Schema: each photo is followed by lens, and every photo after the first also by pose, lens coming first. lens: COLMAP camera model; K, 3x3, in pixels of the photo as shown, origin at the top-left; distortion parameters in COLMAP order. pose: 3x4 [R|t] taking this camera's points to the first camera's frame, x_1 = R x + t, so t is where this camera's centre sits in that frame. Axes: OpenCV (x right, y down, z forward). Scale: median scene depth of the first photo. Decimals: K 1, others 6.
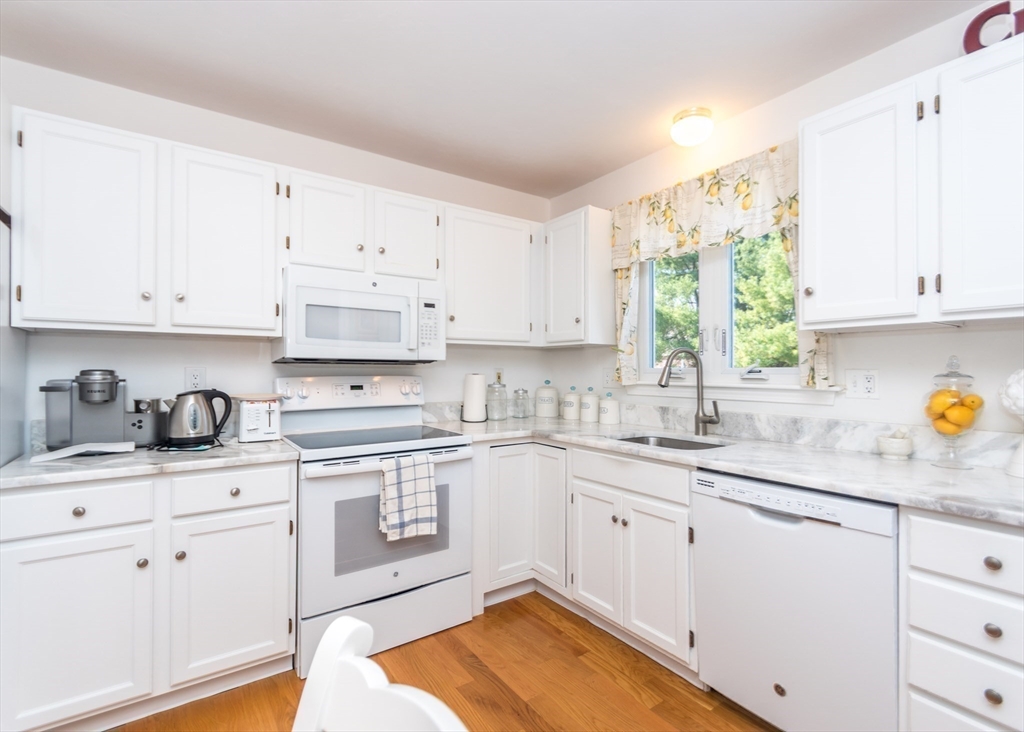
lens RADIAL K [[489.8, 0, 528.6], [0, 489.8, 367.3], [0, 0, 1]] dist [-0.000621, -0.000462]
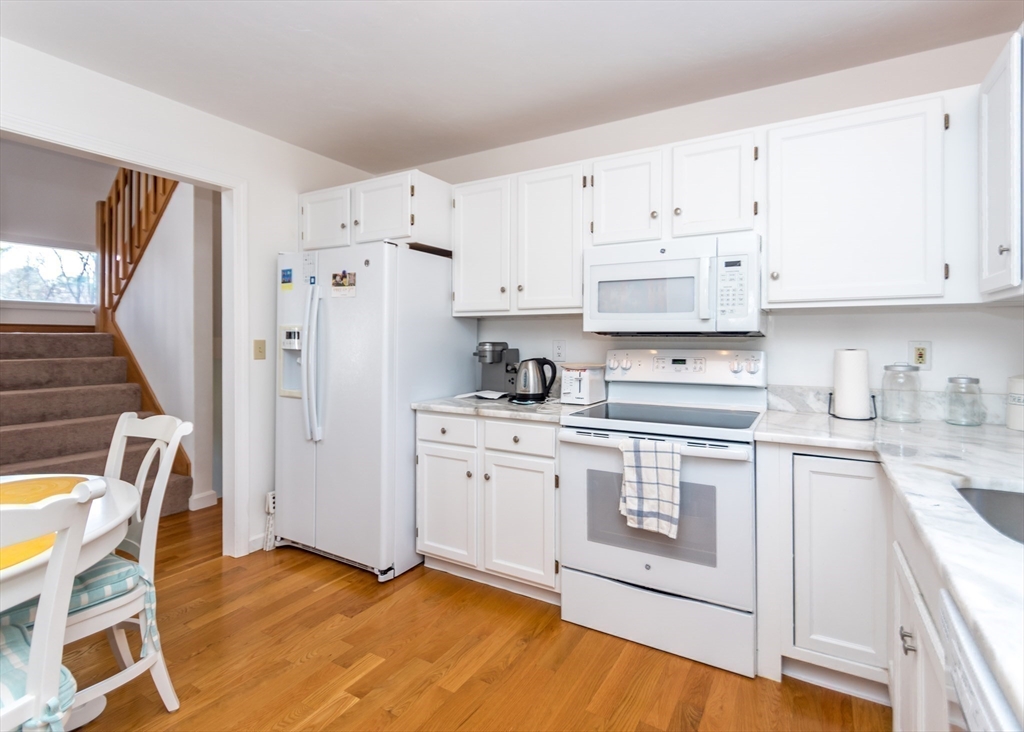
lens RADIAL K [[503.1, 0, 514.7], [0, 503.1, 338.9], [0, 0, 1]] dist [0.000809, -0.001875]
pose [[0.394817, -0.000791, -0.918759, 0.497257], [0.004576, 0.999989, 0.001106, -0.005597], [0.918748, -0.004641, 0.394816, 0.405046]]
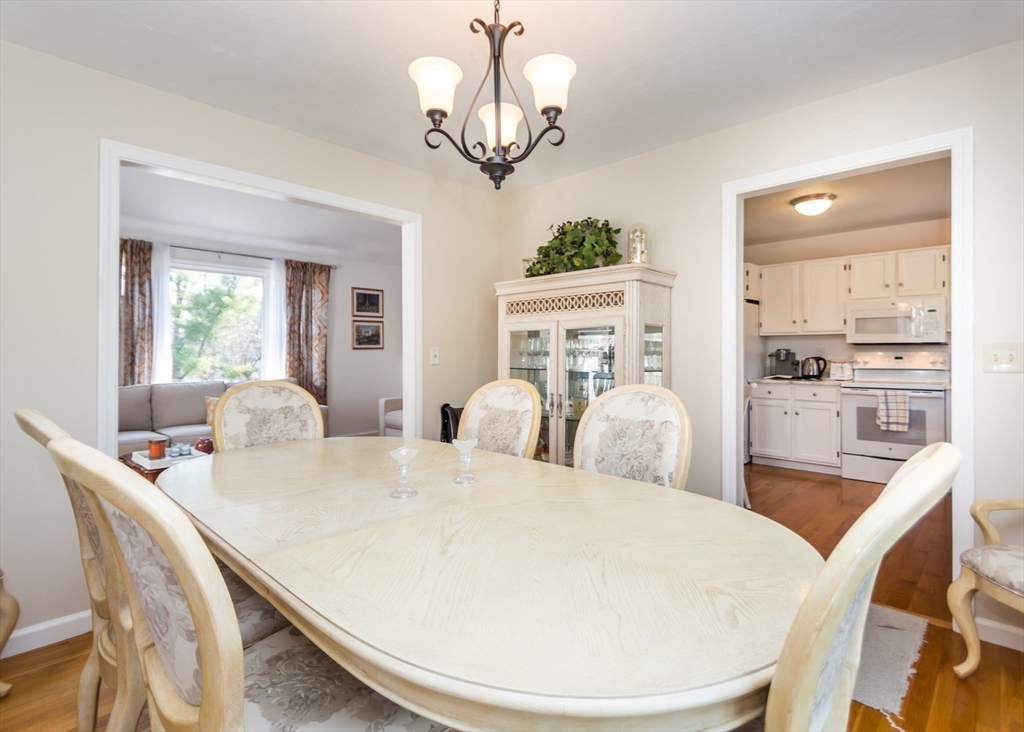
lens RADIAL K [[503.1, 0, 551.4], [0, 503.1, 351.8], [0, 0, 1]] dist [0.000809, -0.001875]
pose [[0.216582, -0.001006, -0.976264, 1.469307], [0.008835, 0.999961, 0.000930, 0.005657], [0.976224, -0.008826, 0.216582, -0.824078]]
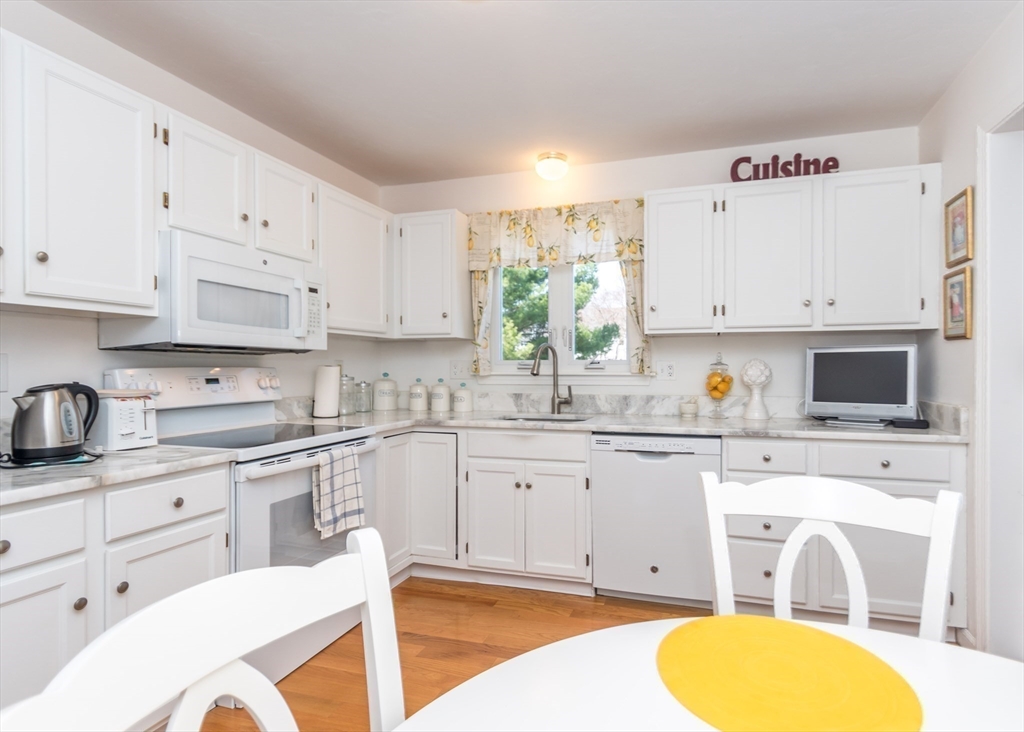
lens RADIAL K [[535.0, 0, 564.5], [0, 535.0, 370.7], [0, 0, 1]] dist [-0.012605, -0.001773]
pose [[0.785569, -0.005190, 0.618753, -0.536443], [-0.001732, 0.999942, 0.010587, 0.015817], [-0.618772, -0.009388, 0.785515, -0.096080]]
